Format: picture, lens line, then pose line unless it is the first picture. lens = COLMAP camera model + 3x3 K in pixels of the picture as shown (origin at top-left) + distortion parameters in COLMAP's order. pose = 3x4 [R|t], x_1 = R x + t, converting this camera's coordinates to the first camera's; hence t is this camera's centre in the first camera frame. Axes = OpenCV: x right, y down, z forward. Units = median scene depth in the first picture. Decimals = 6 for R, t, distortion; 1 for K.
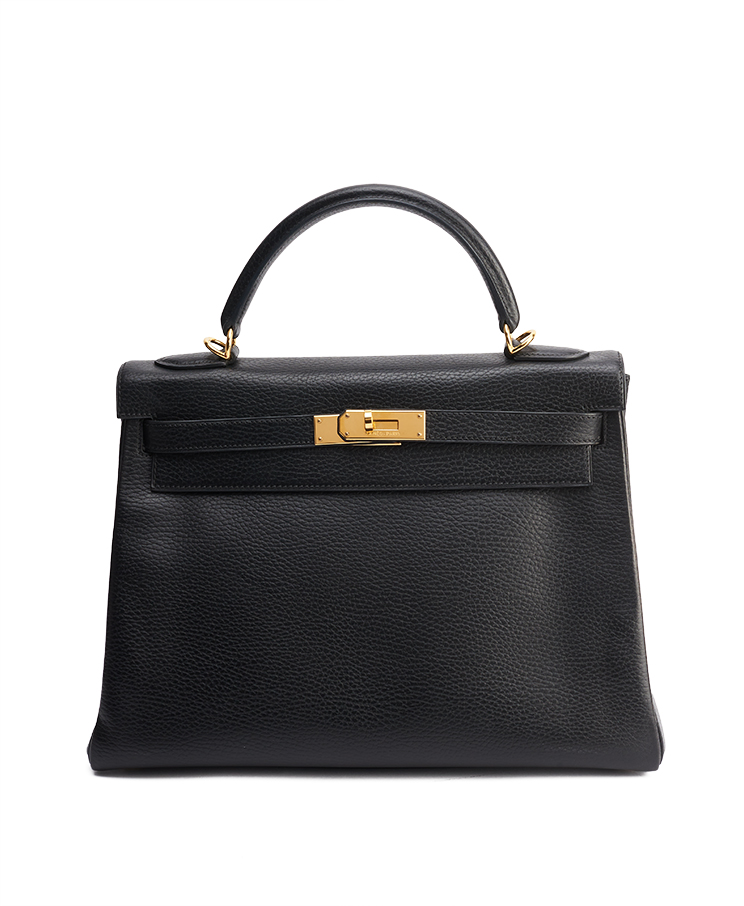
lens RADIAL K [[1957.6, 0, 372.0], [0, 1957.6, 453.0], [0, 0, 1]] dist [-0.031138, -1.936764]
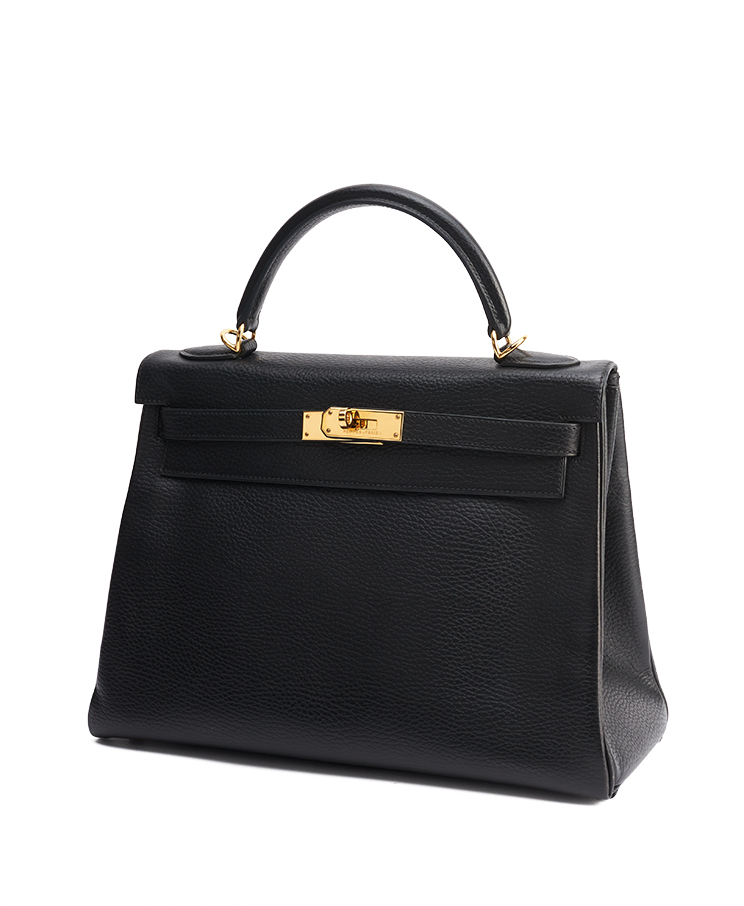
lens RADIAL K [[1957.6, 0, 372.0], [0, 1957.6, 453.0], [0, 0, 1]] dist [-0.031138, -1.936764]
pose [[0.939520, 0.060348, -0.337137, 0.351773], [-0.058278, 0.998168, 0.016266, -0.016053], [0.337501, 0.004366, 0.941315, 0.056735]]
